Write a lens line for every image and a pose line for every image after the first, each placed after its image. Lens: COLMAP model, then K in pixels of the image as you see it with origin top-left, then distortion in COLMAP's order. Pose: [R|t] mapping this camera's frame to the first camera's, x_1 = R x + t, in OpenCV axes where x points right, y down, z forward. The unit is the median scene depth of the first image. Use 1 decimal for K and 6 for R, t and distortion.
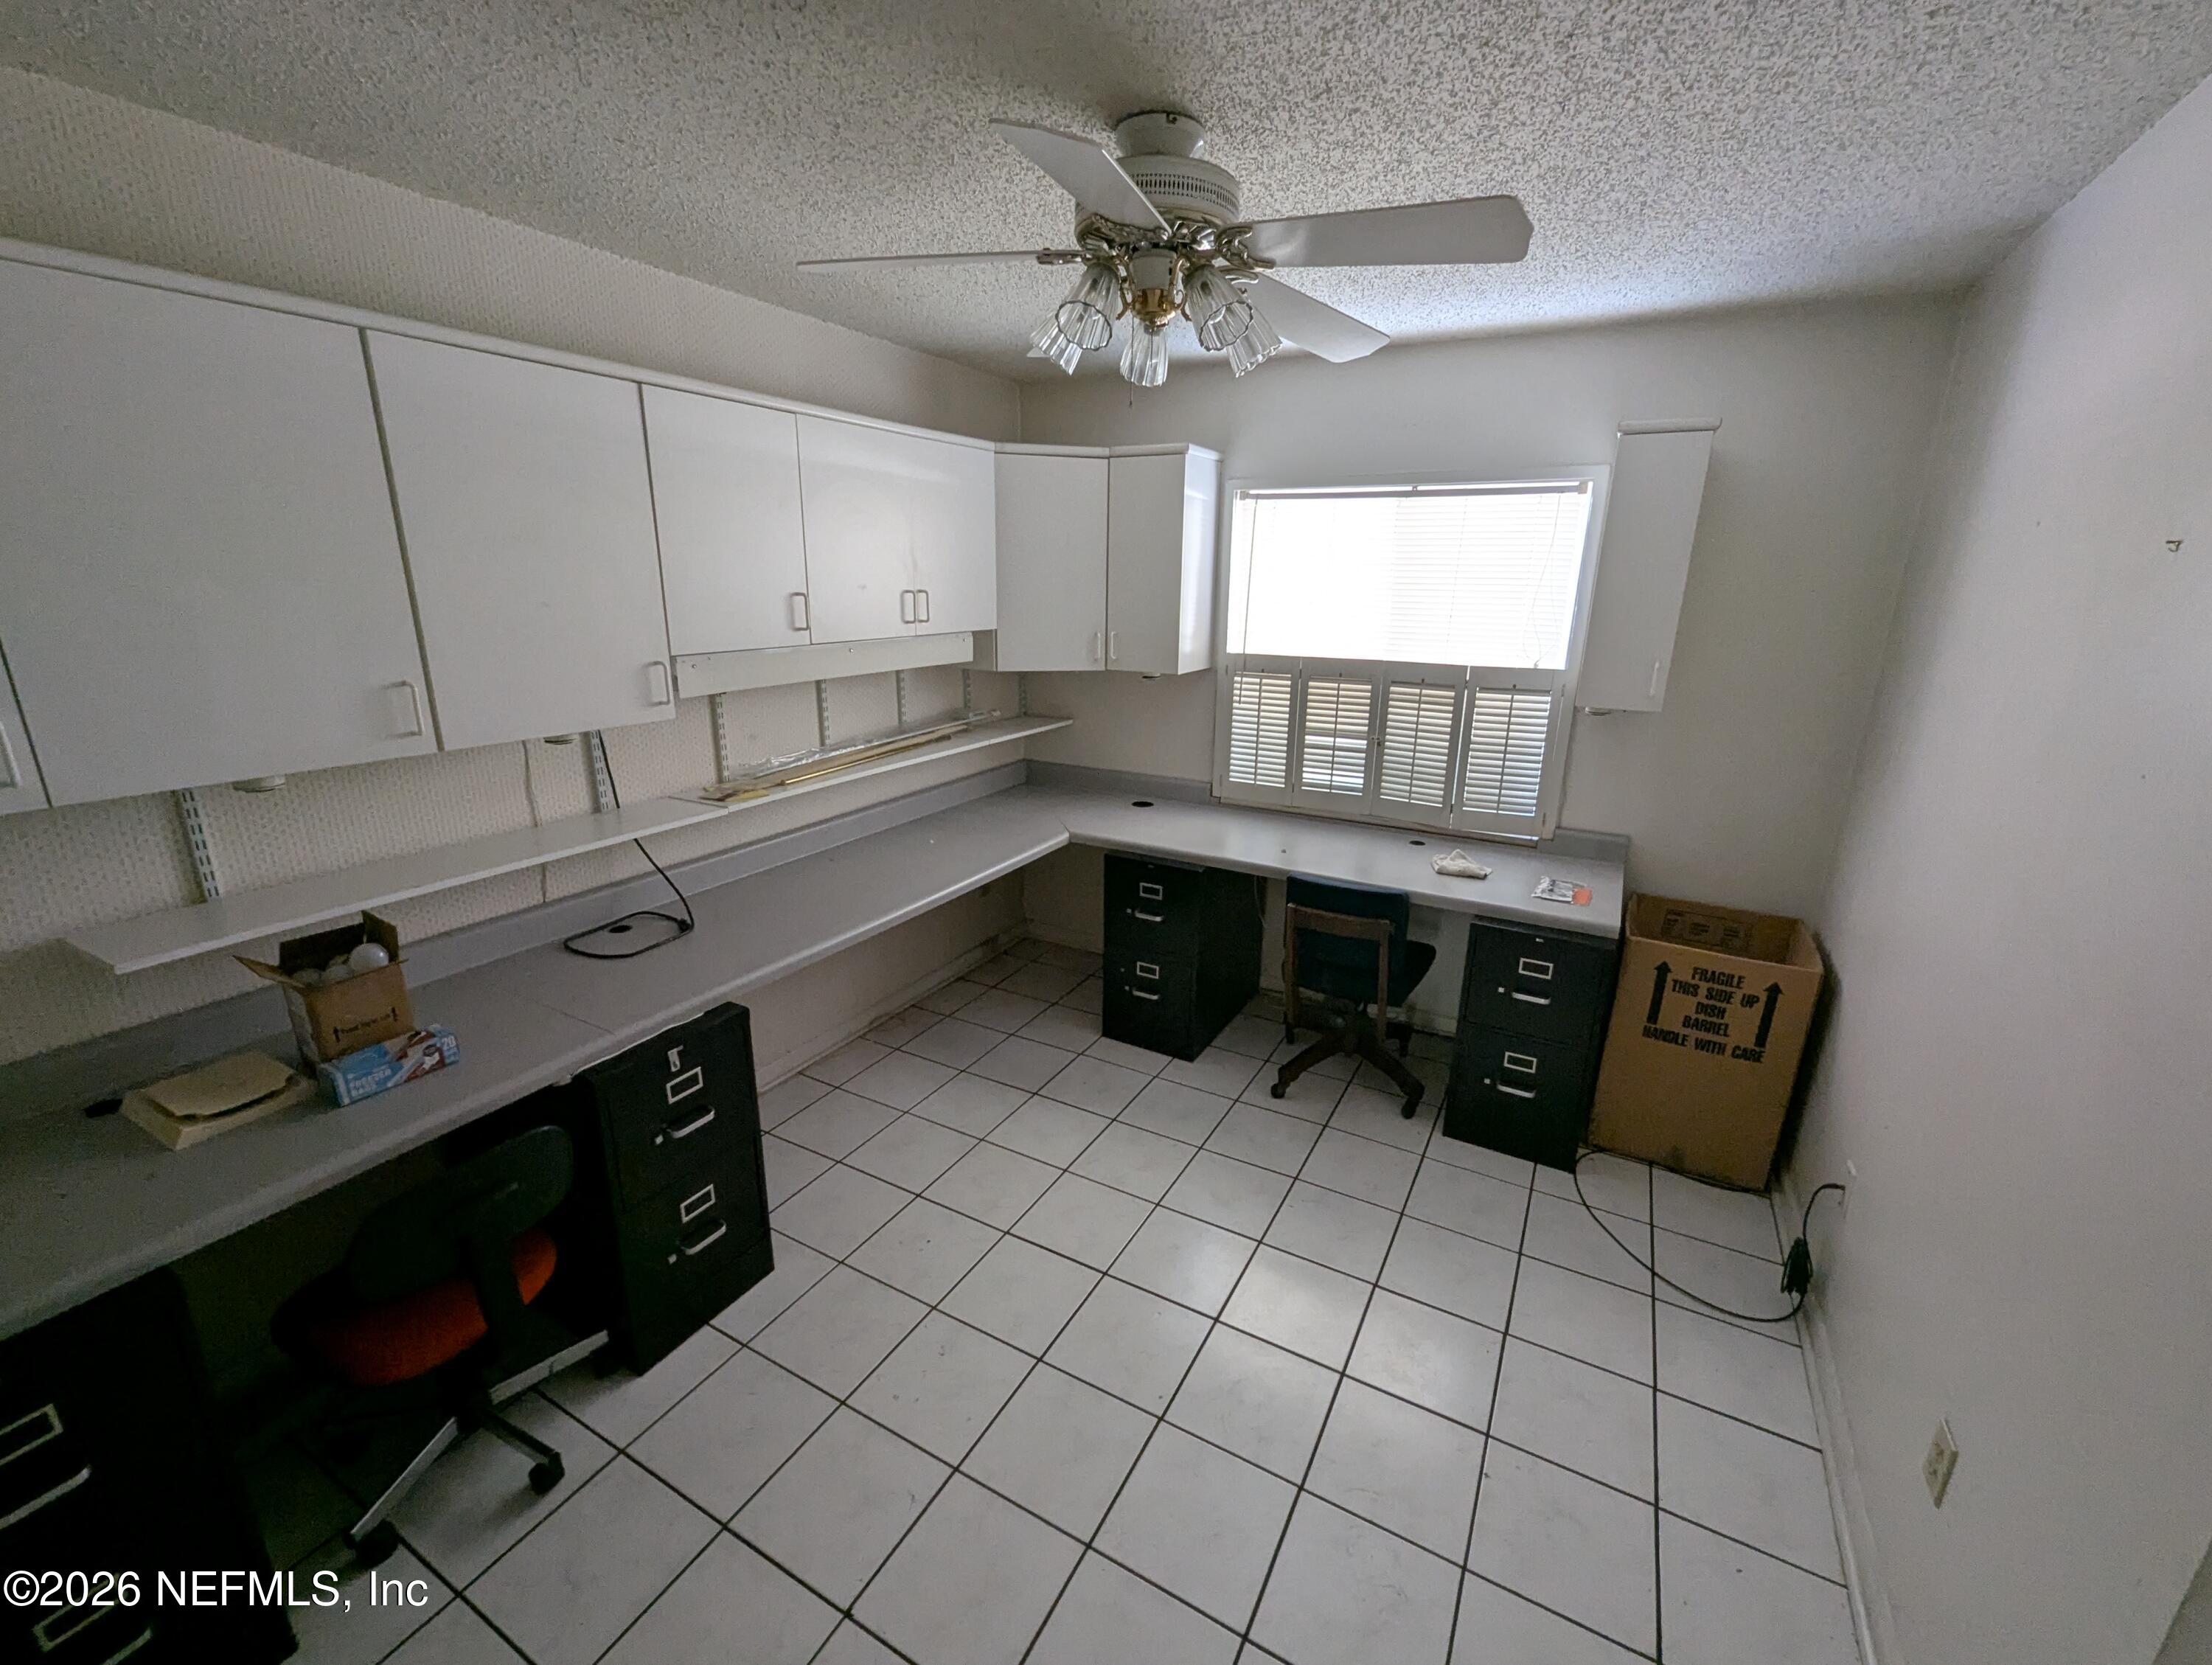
lens RADIAL K [[913.5, 0, 1101.0], [0, 913.5, 838.3], [0, 0, 1]] dist [0.006648, 0.000270]
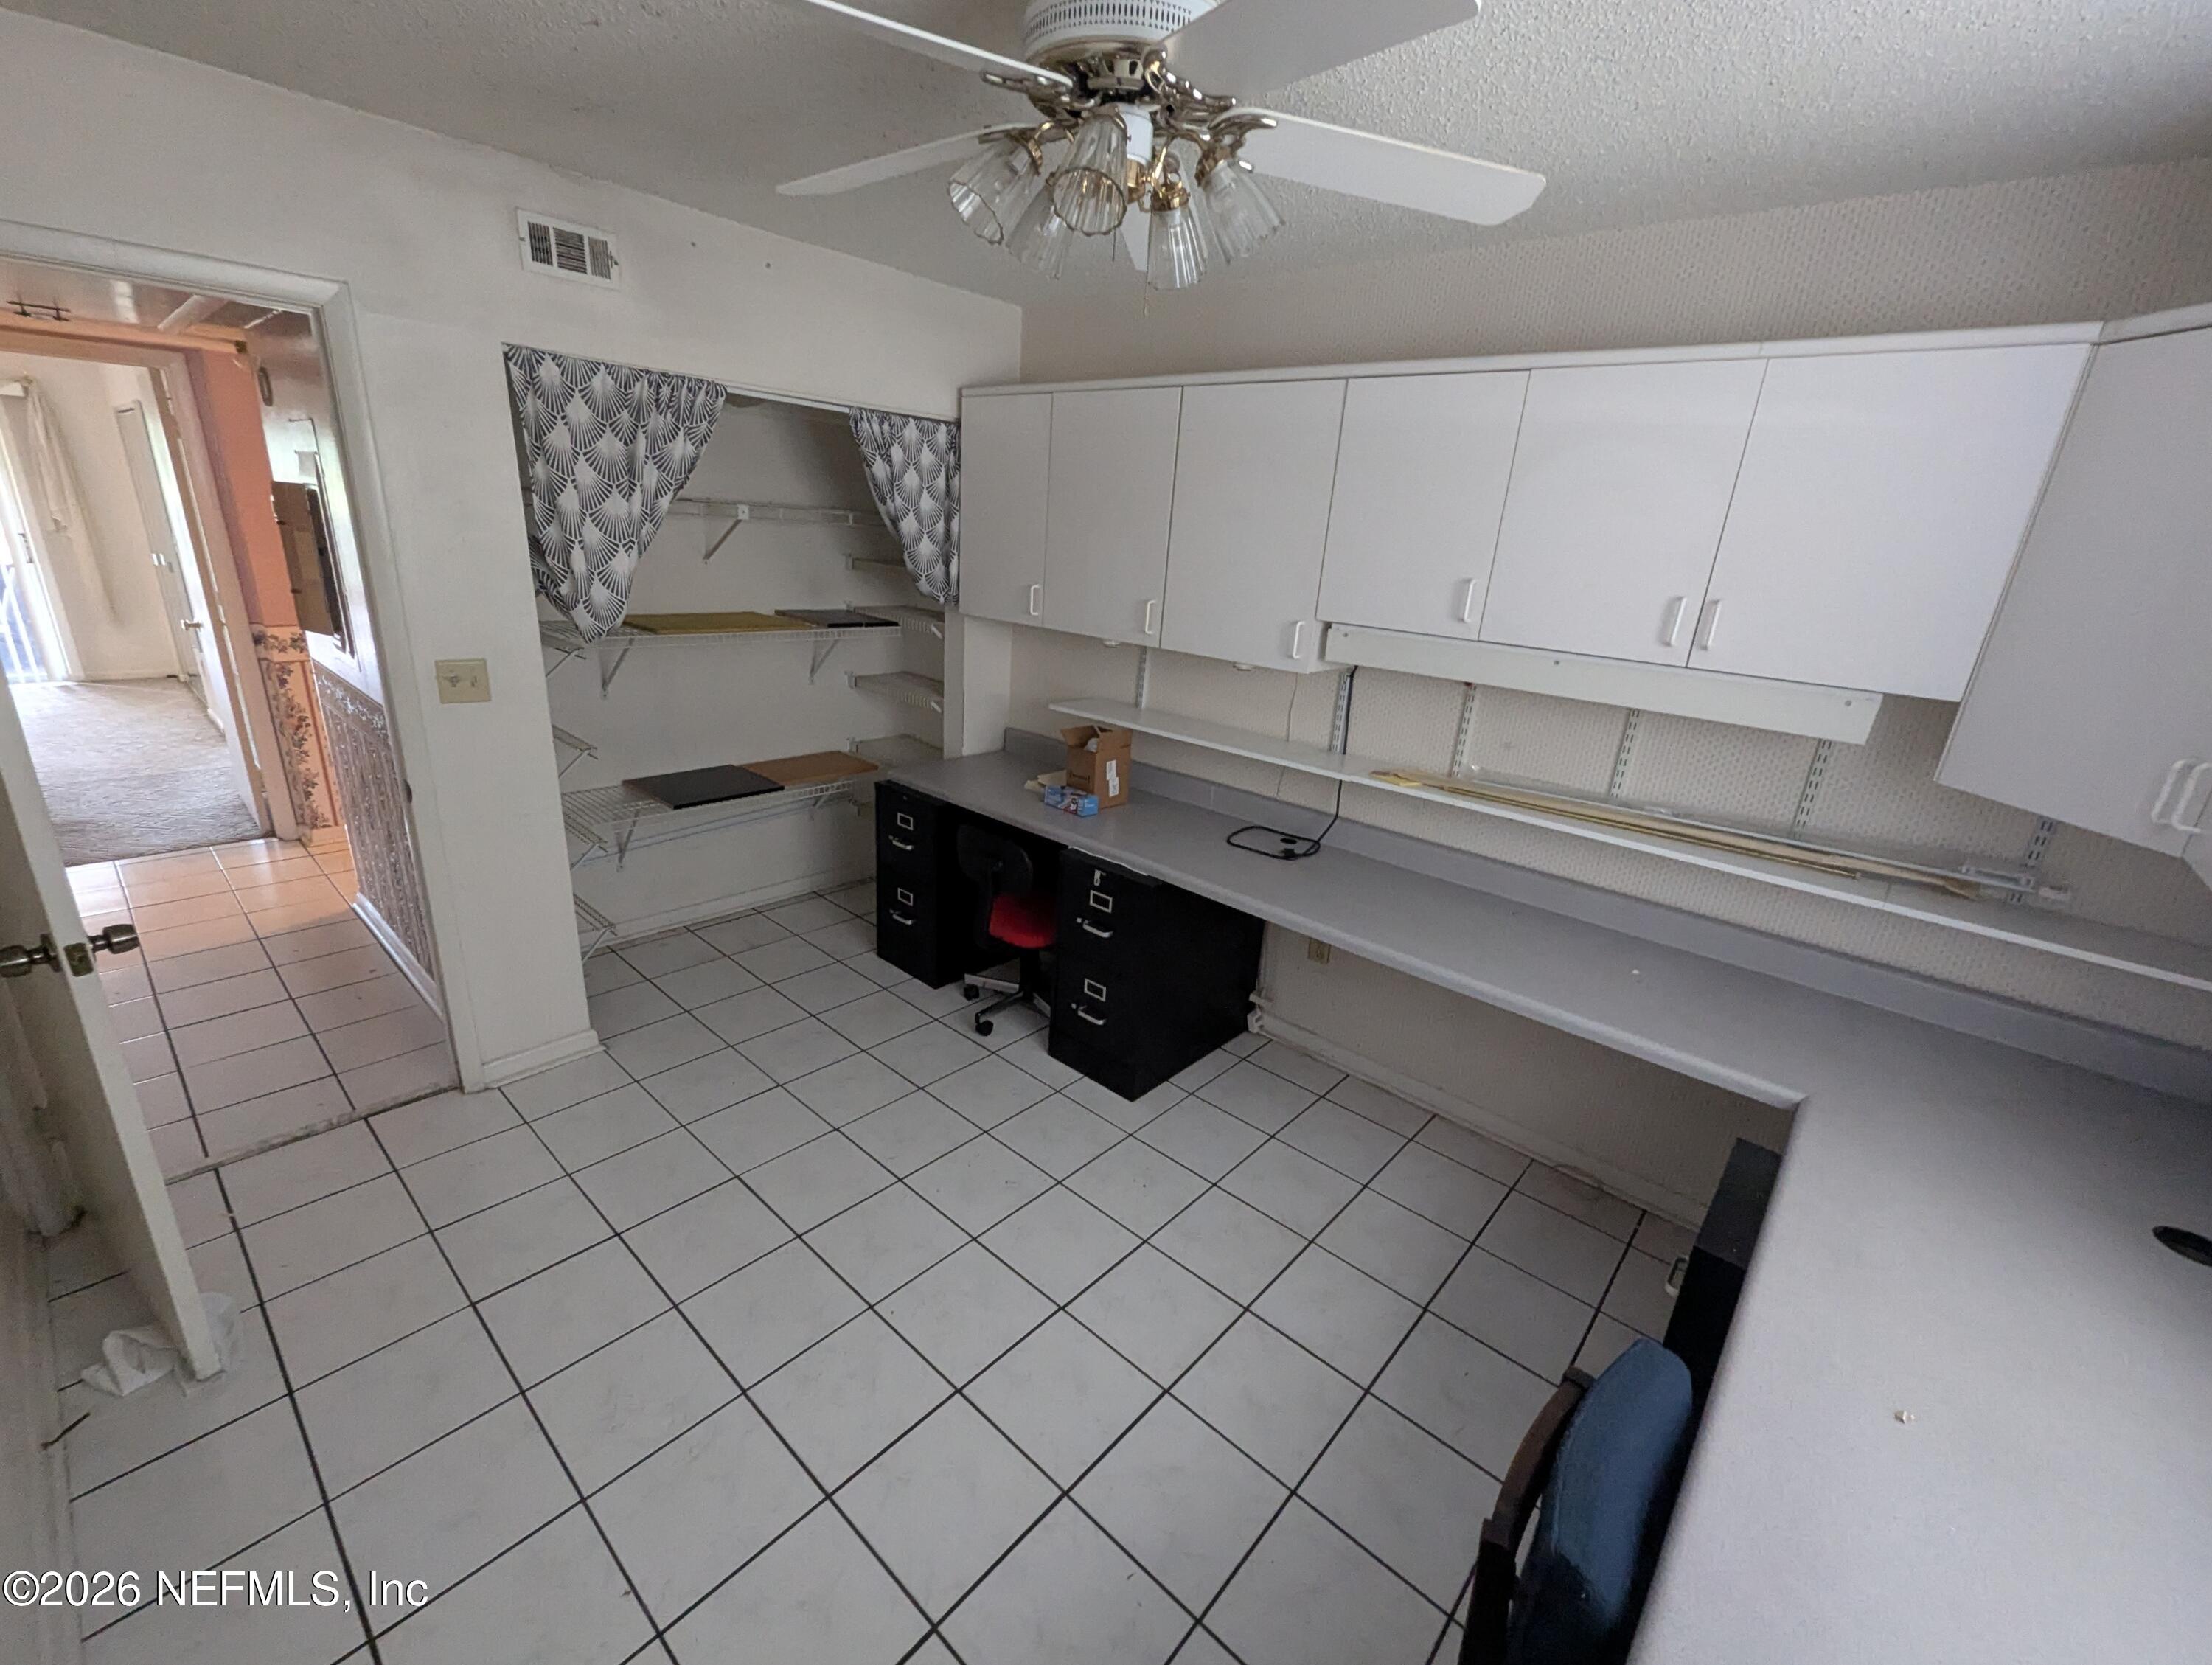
lens RADIAL K [[913.5, 0, 1100.6], [0, 913.5, 830.2], [0, 0, 1]] dist [0.006648, 0.000270]
pose [[-0.204864, 0.285460, -0.936239, 0.692193], [-0.341358, 0.875633, 0.341675, -0.254896], [0.917336, 0.389589, -0.081942, 0.903102]]
